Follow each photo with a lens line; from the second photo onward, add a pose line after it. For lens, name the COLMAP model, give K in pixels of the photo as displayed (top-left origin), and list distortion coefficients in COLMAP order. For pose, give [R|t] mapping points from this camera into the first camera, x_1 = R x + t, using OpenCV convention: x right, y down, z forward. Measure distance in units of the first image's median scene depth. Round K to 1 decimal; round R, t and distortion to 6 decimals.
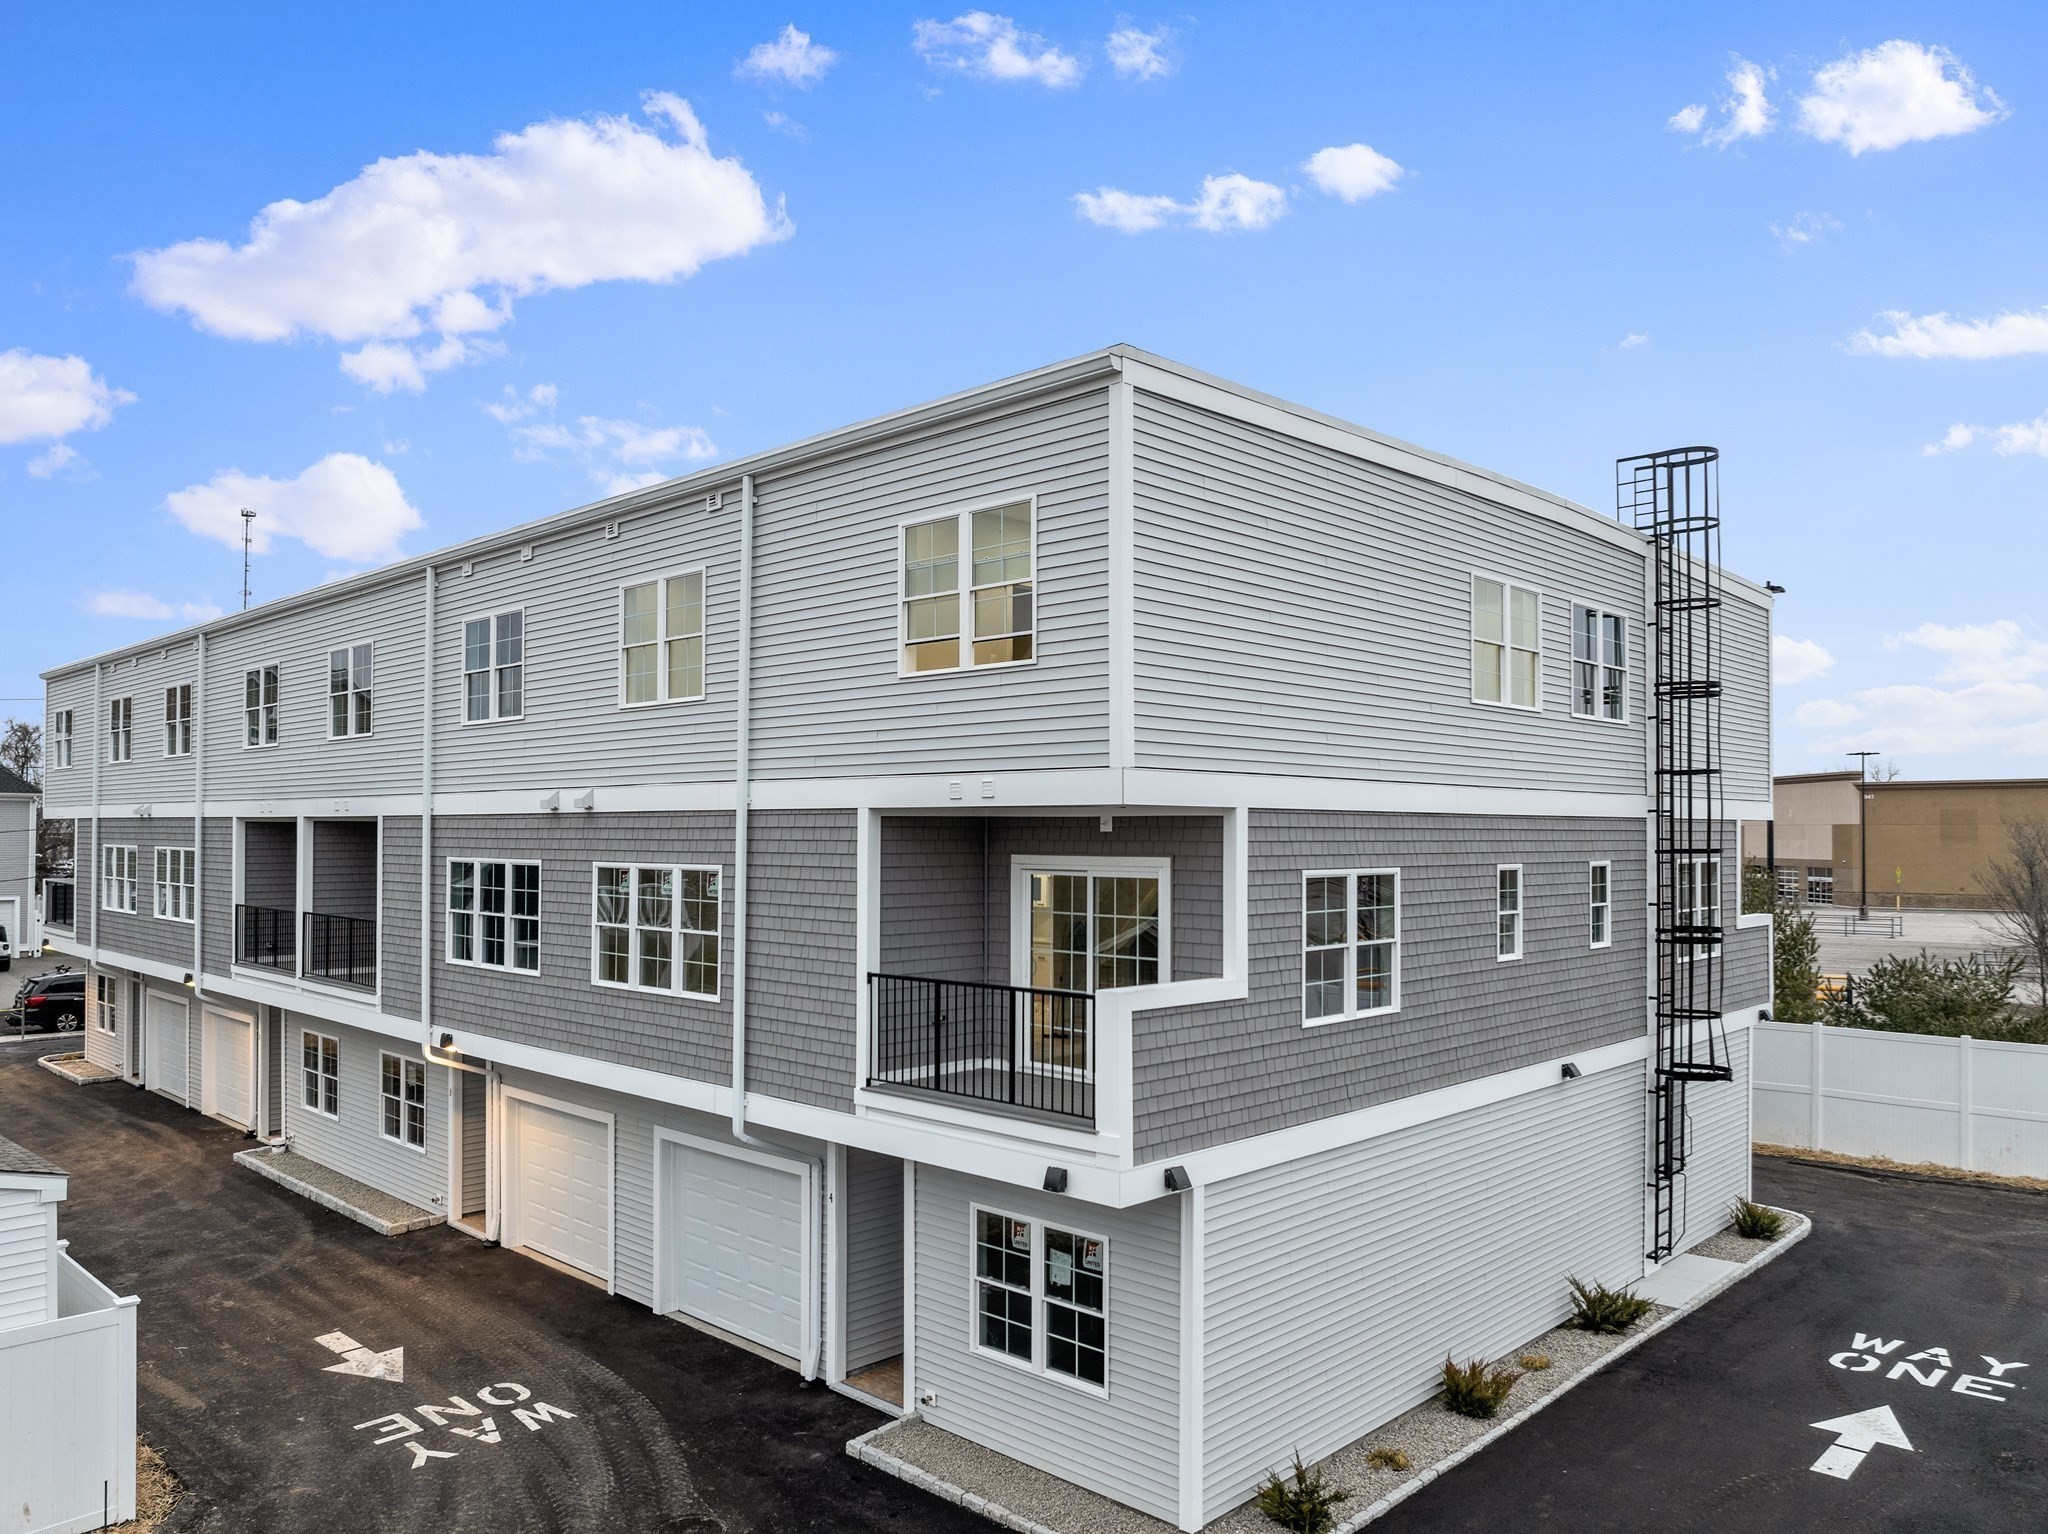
lens RADIAL K [[1483.8, 0, 1020.6], [0, 1483.8, 807.1], [0, 0, 1]] dist [-0.100482, 0.076303]
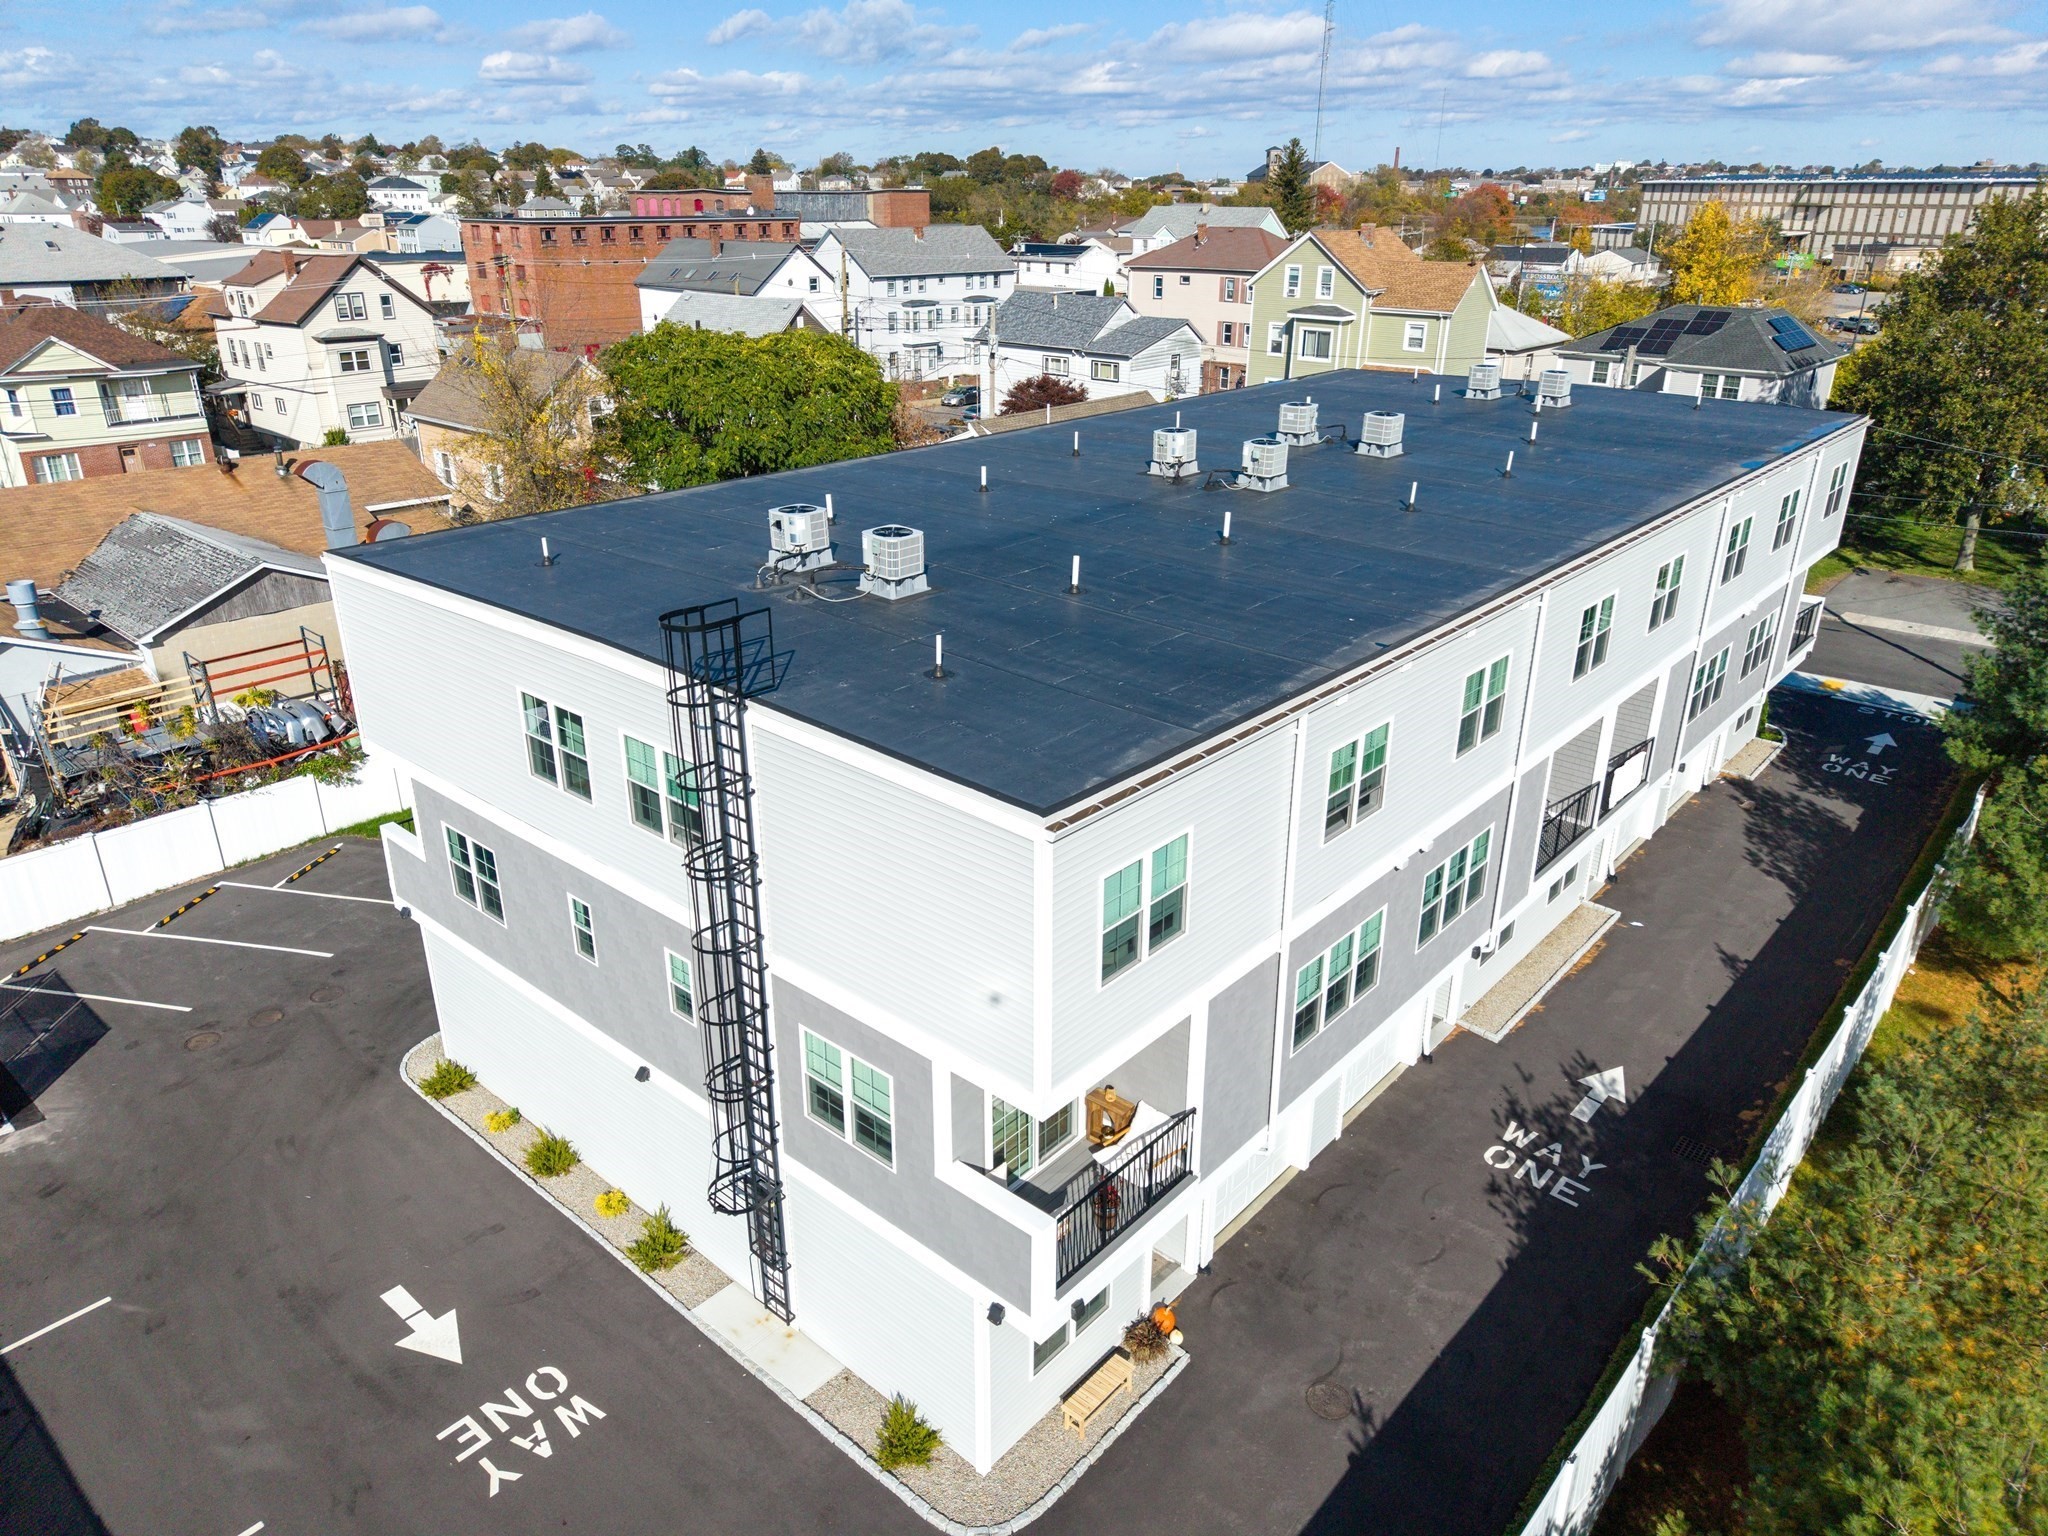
lens RADIAL K [[1363.4, 0, 1018.9], [0, 1363.4, 772.5], [0, 0, 1]] dist [0.012882, -0.011644]
pose [[0.049293, 0.388539, -0.920113, 1.534905], [0.012438, 0.920923, 0.389547, -0.580456], [0.998707, -0.030646, 0.040563, 1.420667]]
